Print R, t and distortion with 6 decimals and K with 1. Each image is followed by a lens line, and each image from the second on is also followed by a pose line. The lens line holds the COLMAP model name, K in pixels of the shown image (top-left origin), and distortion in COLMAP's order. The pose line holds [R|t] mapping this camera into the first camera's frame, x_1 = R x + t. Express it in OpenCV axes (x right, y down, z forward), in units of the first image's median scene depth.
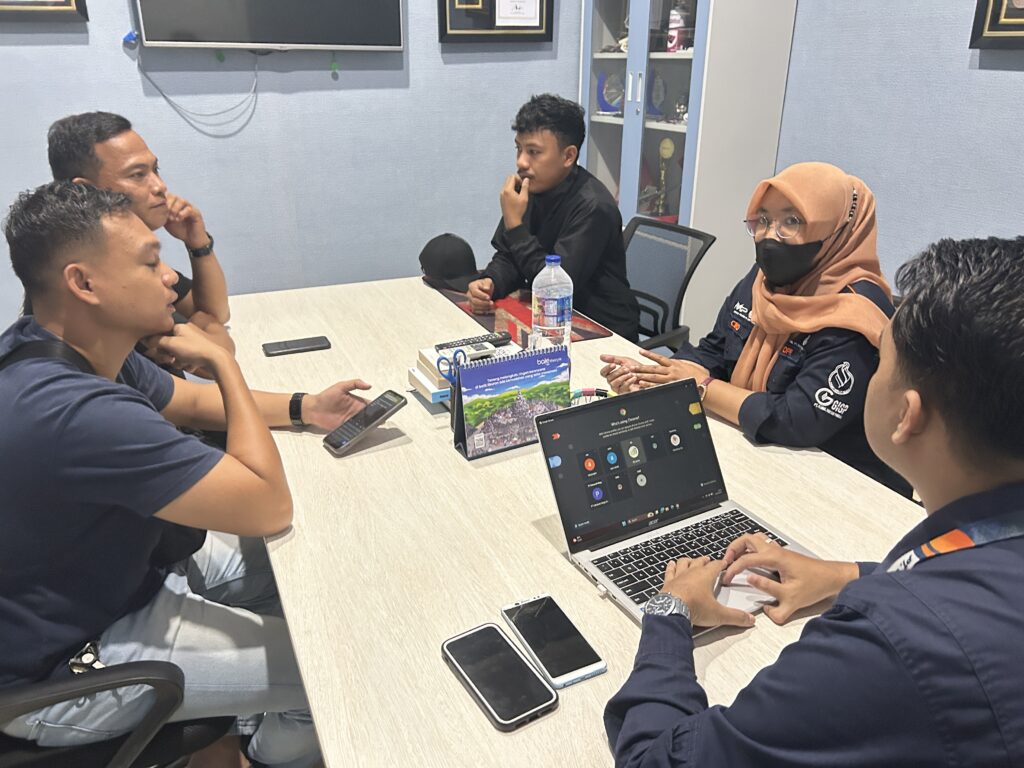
lens RADIAL K [[773.1, 0, 520.3], [0, 773.1, 390.0], [0, 0, 1]] dist [0.057785, -0.065554]
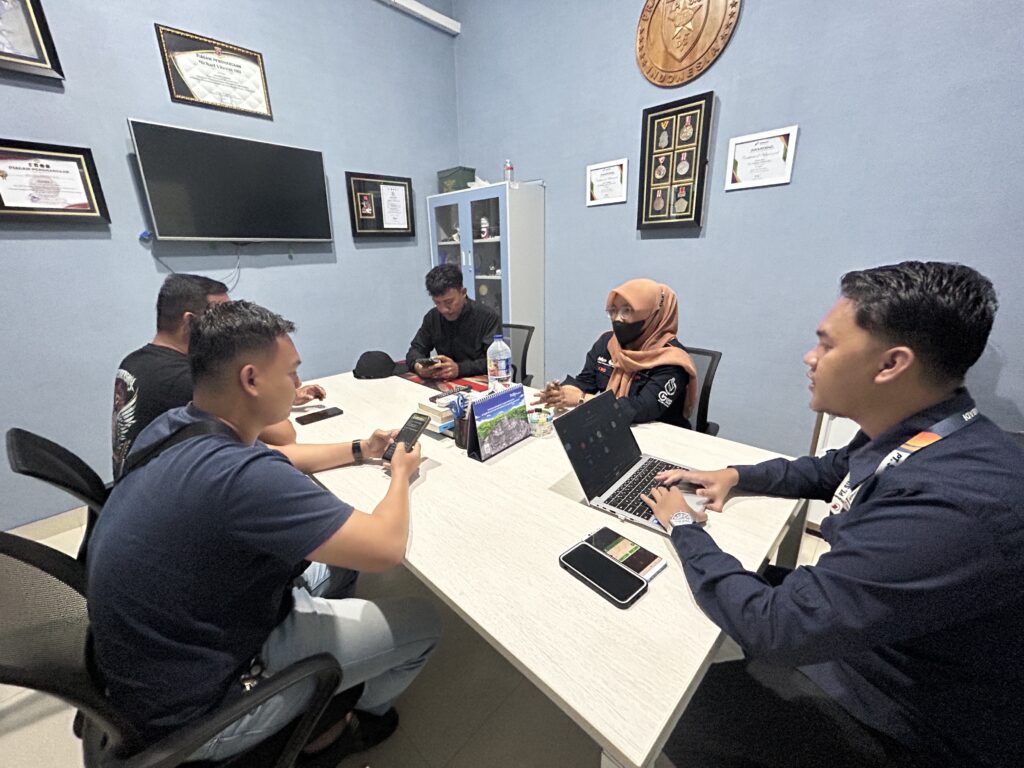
lens RADIAL K [[414.1, 0, 506.4], [0, 414.1, 384.8], [0, 0, 1]] dist [-0.002955, 0.001429]
pose [[0.938679, -0.131009, 0.318933, -0.127752], [0.164137, 0.983254, -0.079191, 0.004962], [-0.303217, 0.126683, 0.944463, 0.077947]]
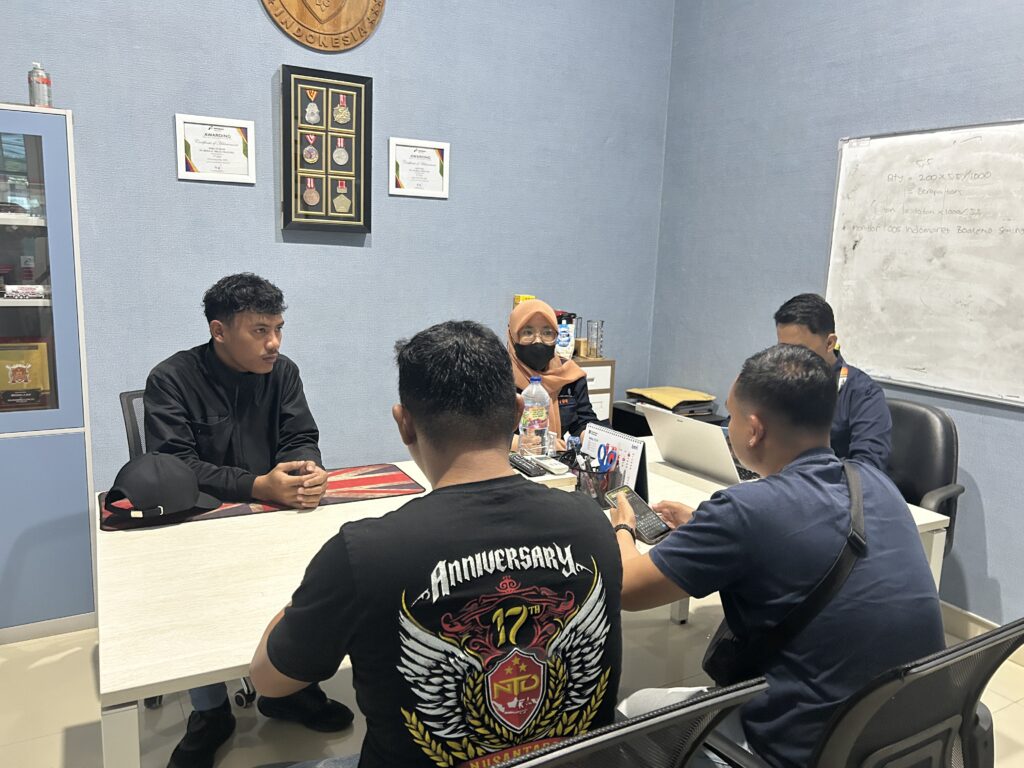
lens RADIAL K [[773.1, 0, 503.5], [0, 773.1, 379.2], [0, 0, 1]] dist [0.057785, -0.065554]
pose [[-0.048555, -0.171460, 0.983994, -0.677286], [0.361516, 0.915346, 0.177337, -0.221900], [-0.931101, 0.364340, 0.017540, 0.535007]]
